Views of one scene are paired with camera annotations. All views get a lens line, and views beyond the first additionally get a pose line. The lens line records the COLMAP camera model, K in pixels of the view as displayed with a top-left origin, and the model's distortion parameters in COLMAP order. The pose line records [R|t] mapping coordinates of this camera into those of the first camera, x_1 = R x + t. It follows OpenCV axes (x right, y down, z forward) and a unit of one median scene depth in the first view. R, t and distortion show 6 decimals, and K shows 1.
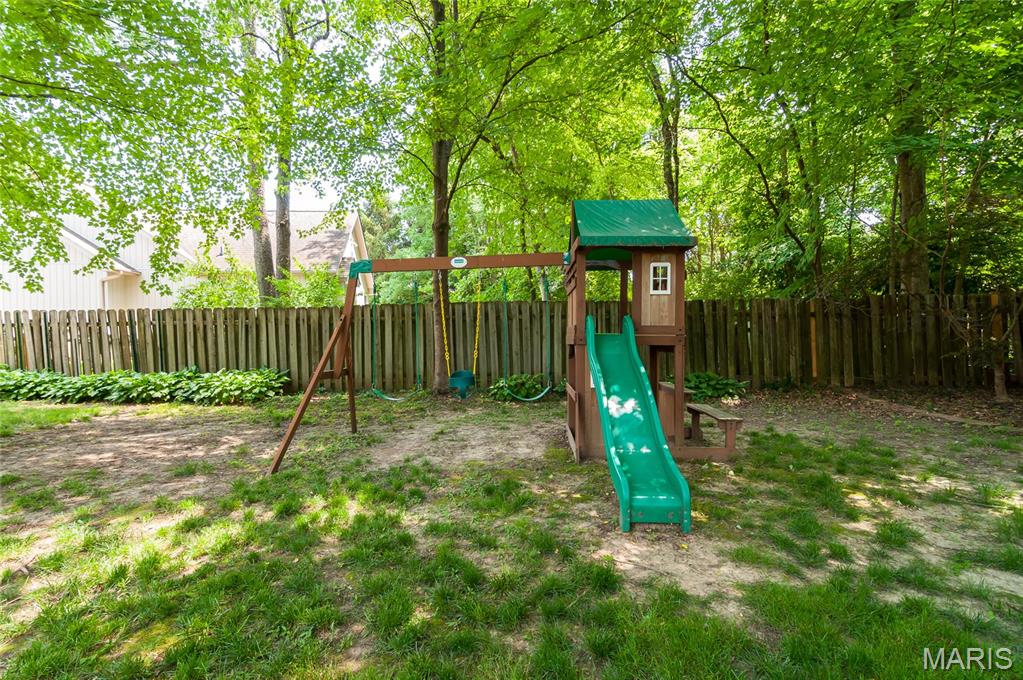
lens RADIAL K [[480.5, 0, 504.8], [0, 480.5, 343.7], [0, 0, 1]] dist [0.003076, 0.000252]
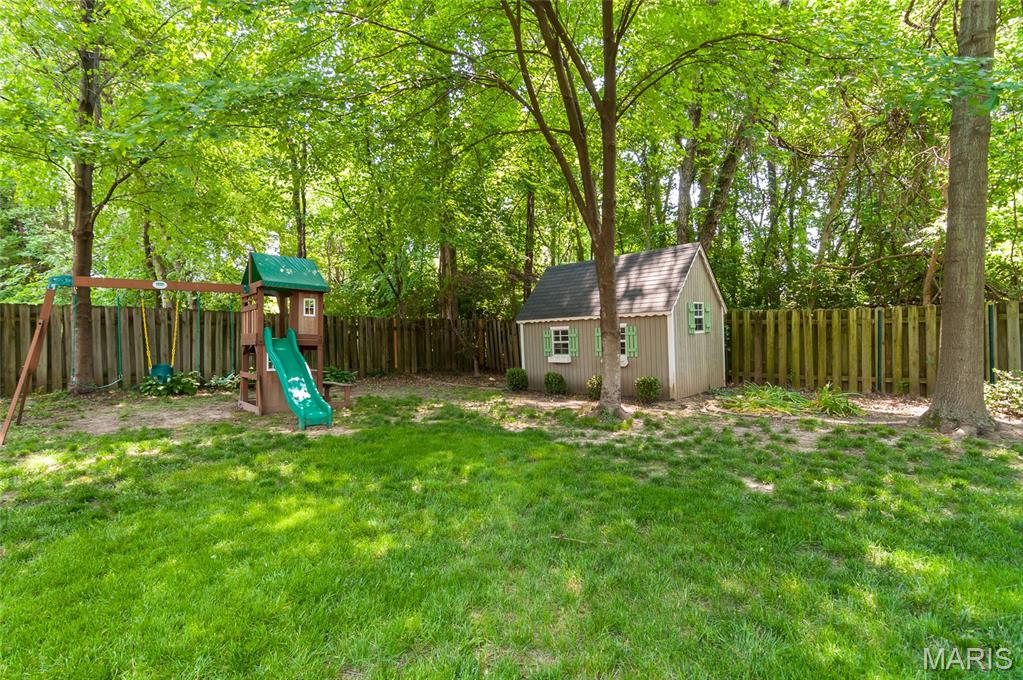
lens RADIAL K [[480.5, 0, 506.7], [0, 480.5, 347.9], [0, 0, 1]] dist [0.003076, 0.000252]
pose [[0.718002, 0.001479, 0.696040, -0.194150], [0.001016, 0.999994, -0.003173, 0.008998], [-0.696040, 0.002985, 0.717996, -0.386688]]
